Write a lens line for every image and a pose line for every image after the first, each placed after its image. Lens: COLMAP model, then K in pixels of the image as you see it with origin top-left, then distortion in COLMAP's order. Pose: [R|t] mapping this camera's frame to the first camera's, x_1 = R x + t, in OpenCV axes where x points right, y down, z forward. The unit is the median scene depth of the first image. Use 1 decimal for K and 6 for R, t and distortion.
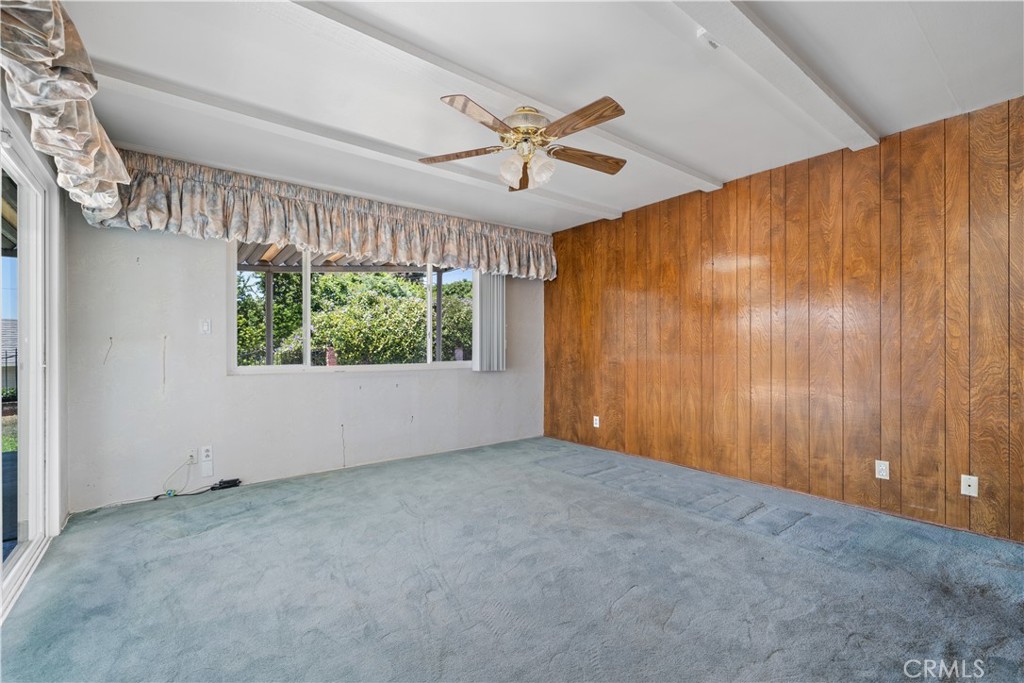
lens RADIAL K [[447.8, 0, 514.0], [0, 447.8, 344.9], [0, 0, 1]] dist [-0.000564, -0.000099]
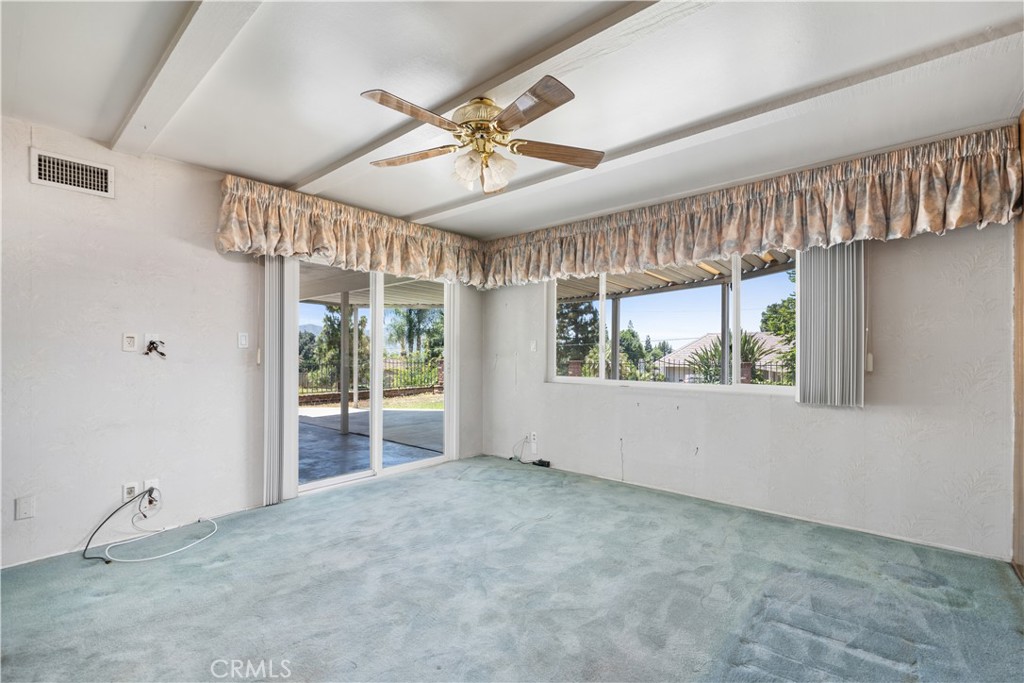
lens RADIAL K [[447.8, 0, 513.1], [0, 447.8, 348.6], [0, 0, 1]] dist [-0.000564, -0.000099]
pose [[0.204252, -0.007965, -0.978886, 0.605754], [0.002629, 0.999968, -0.007588, -0.020345], [0.978915, -0.001024, 0.204267, 0.592992]]
